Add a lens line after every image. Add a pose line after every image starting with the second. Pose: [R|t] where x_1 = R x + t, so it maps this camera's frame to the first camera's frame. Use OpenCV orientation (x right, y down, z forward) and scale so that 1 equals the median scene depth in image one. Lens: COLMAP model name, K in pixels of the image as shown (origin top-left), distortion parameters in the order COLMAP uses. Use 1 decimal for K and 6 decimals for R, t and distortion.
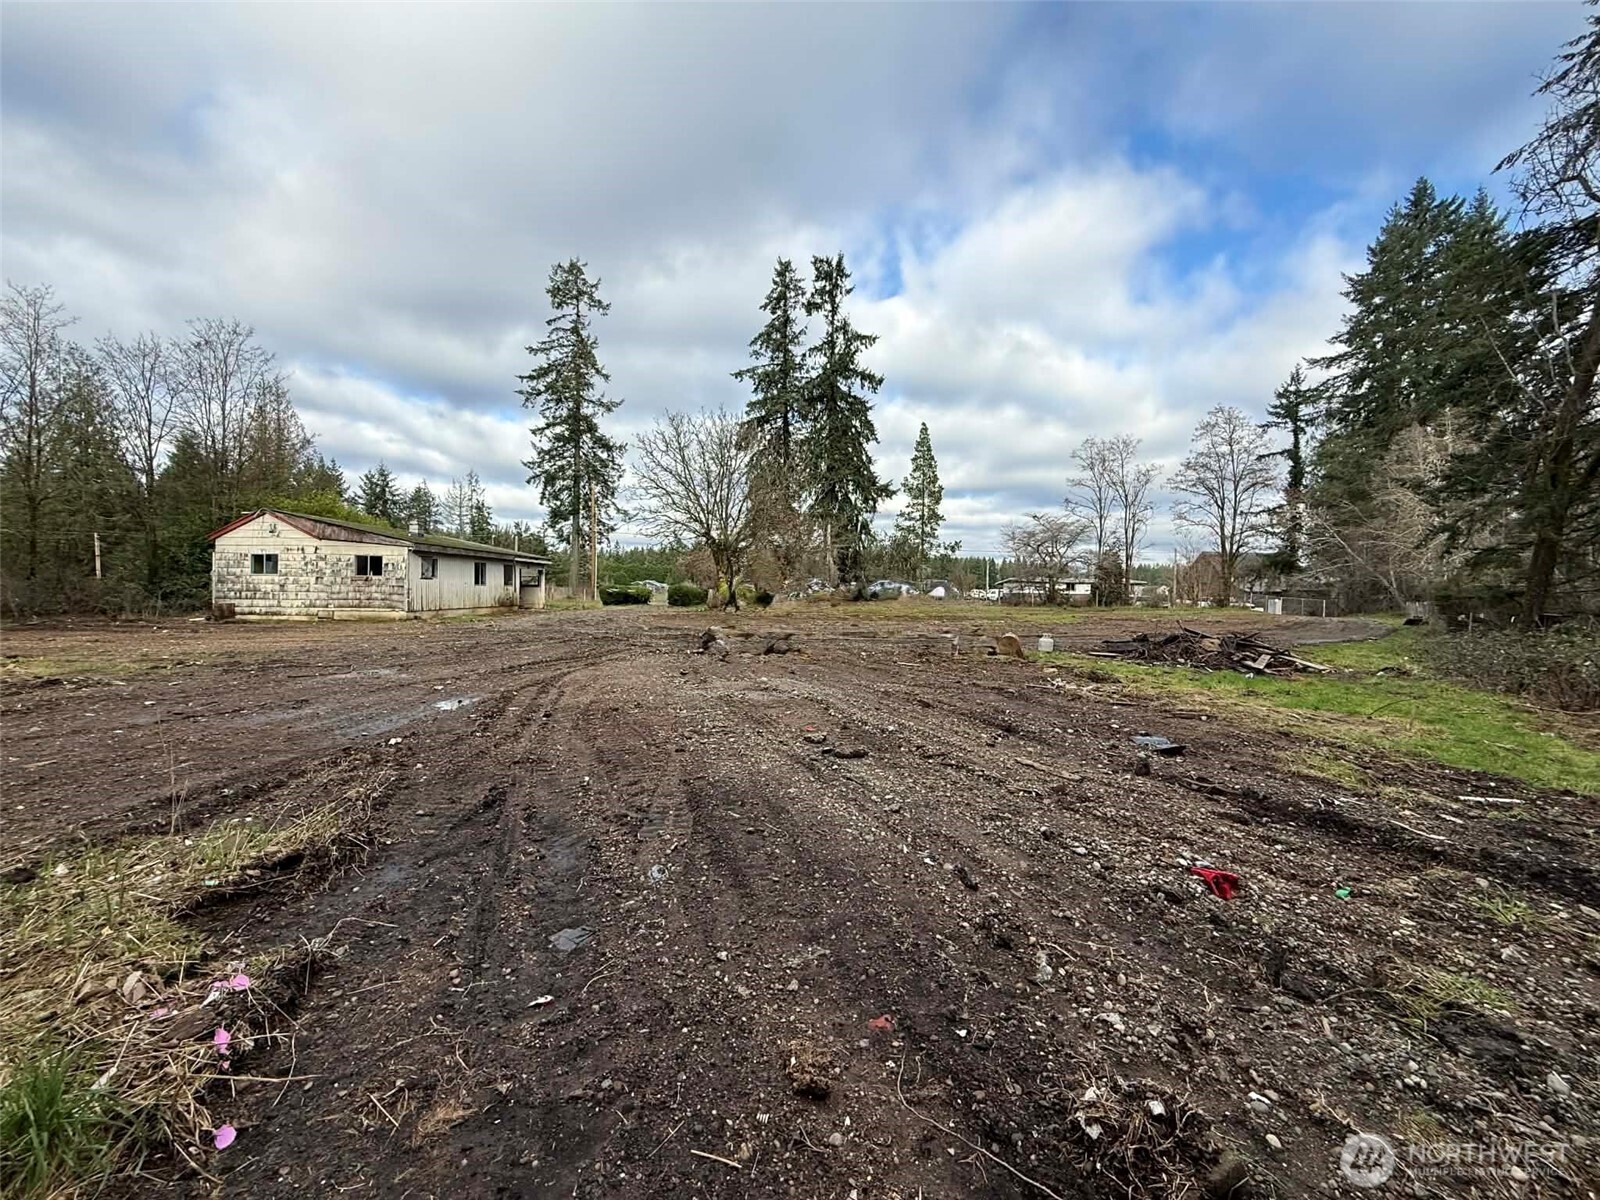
lens RADIAL K [[643.0, 0, 800.0], [0, 643.0, 600.0], [0, 0, 1]] dist [0.000575, -0.000063]
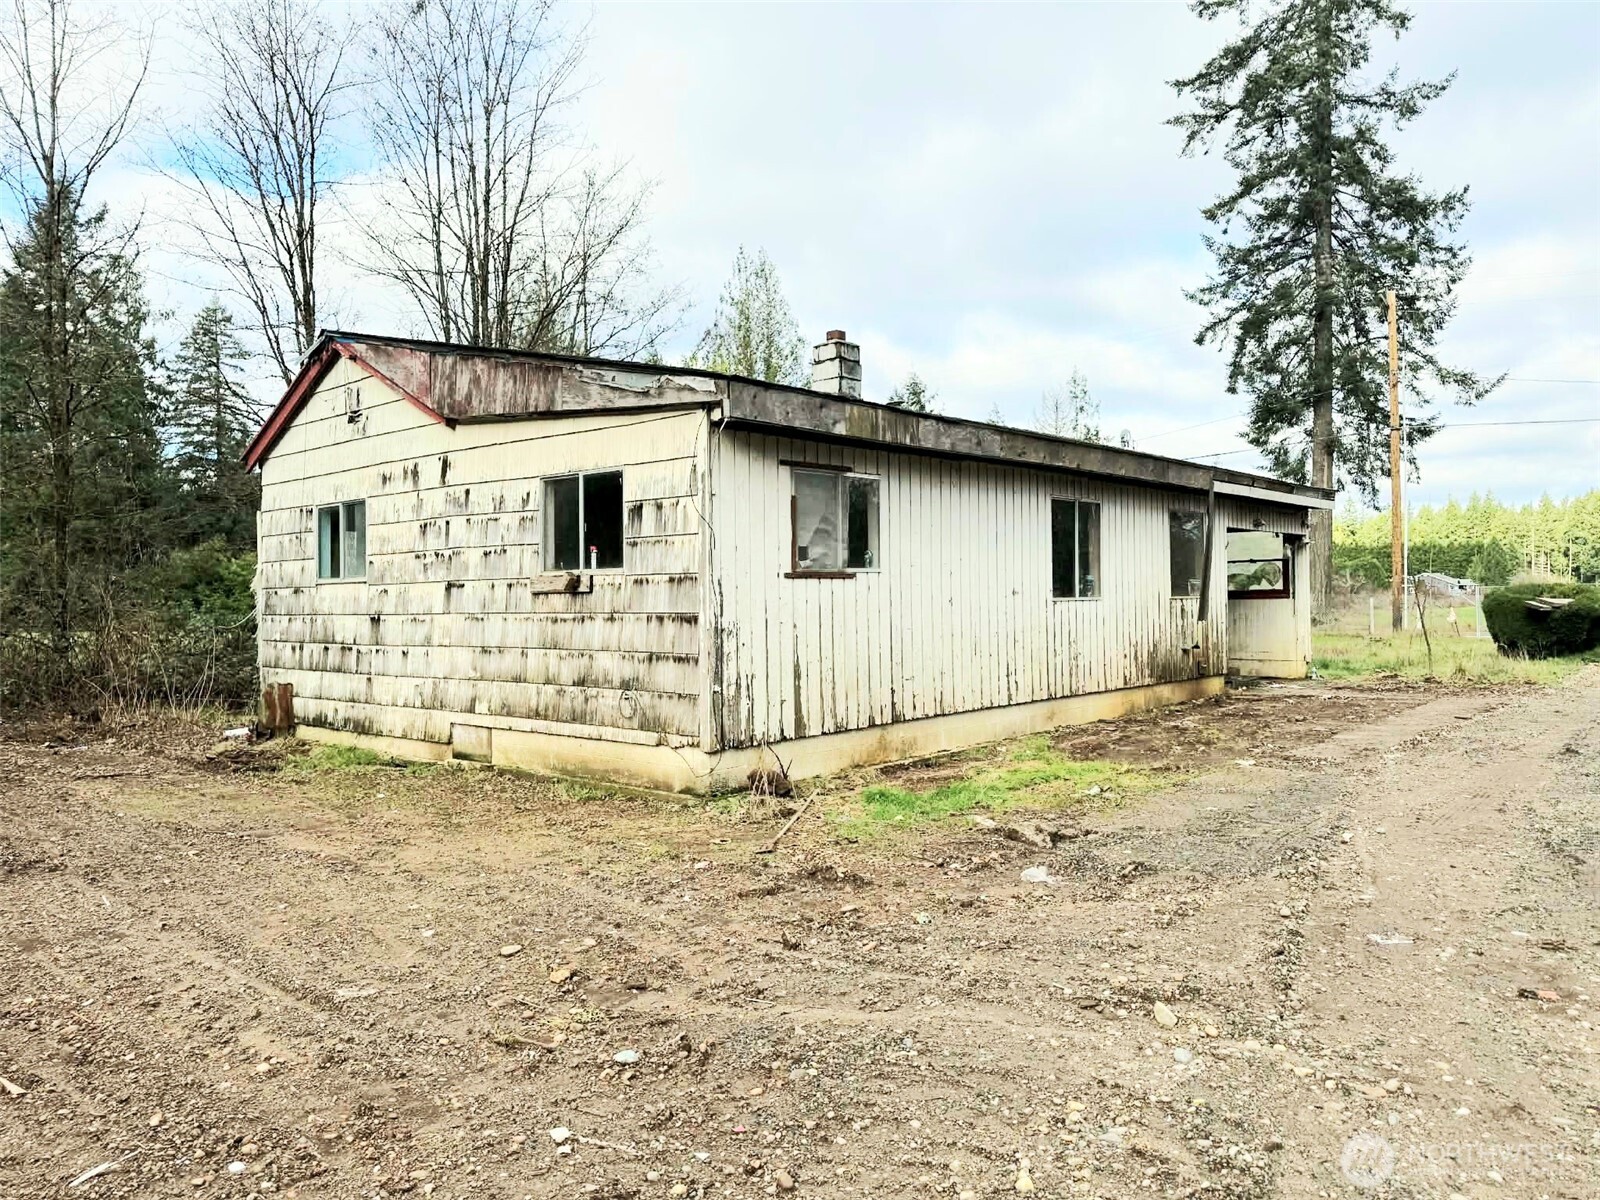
lens RADIAL K [[1134.0, 0, 800.0], [0, 1134.0, 600.0], [0, 0, 1]] dist [0.027861, 0.000172]
pose [[0.752230, -0.022031, -0.658532, -0.138718], [0.013441, 0.999746, -0.018093, -0.007481], [0.658764, 0.004759, 0.752335, 0.285862]]
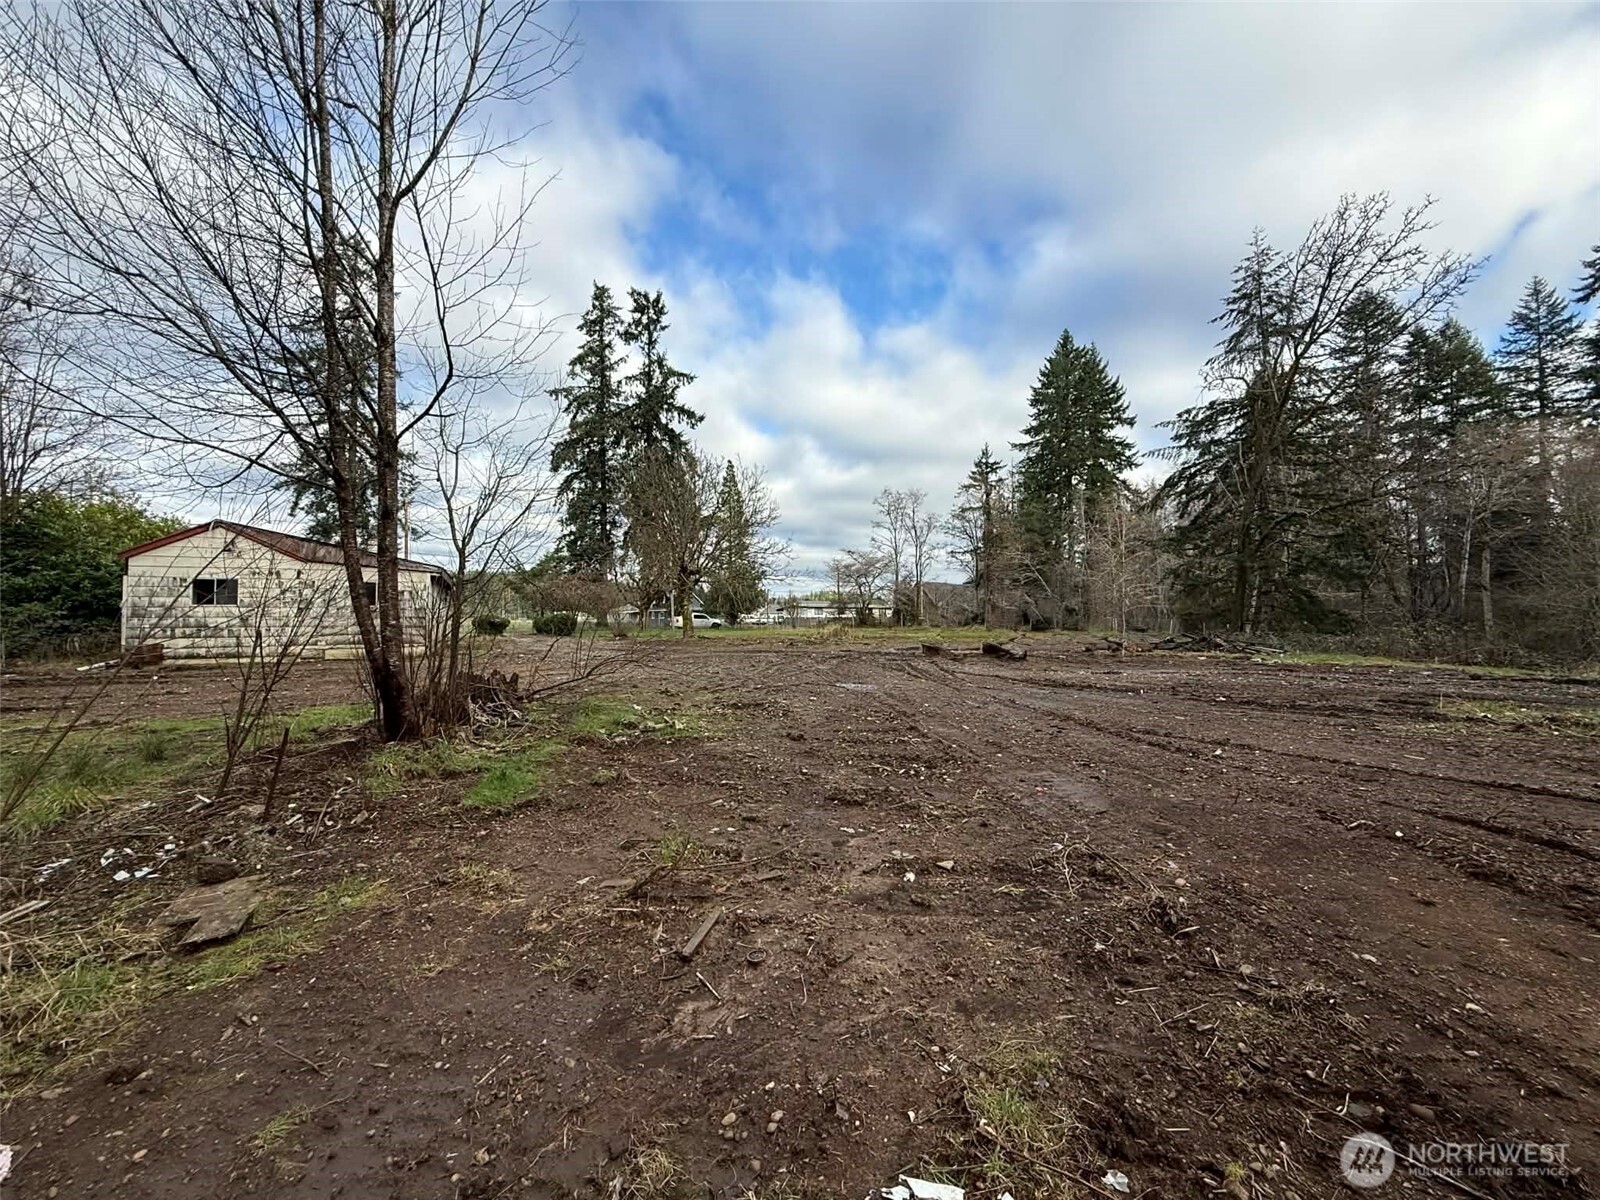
lens RADIAL K [[643.0, 0, 800.0], [0, 643.0, 600.0], [0, 0, 1]] dist [0.000575, -0.000063]
pose [[0.890752, -0.003457, 0.454476, -0.207959], [0.021504, 0.999172, -0.034548, -0.001587], [-0.453980, 0.040547, 0.890089, -0.004179]]
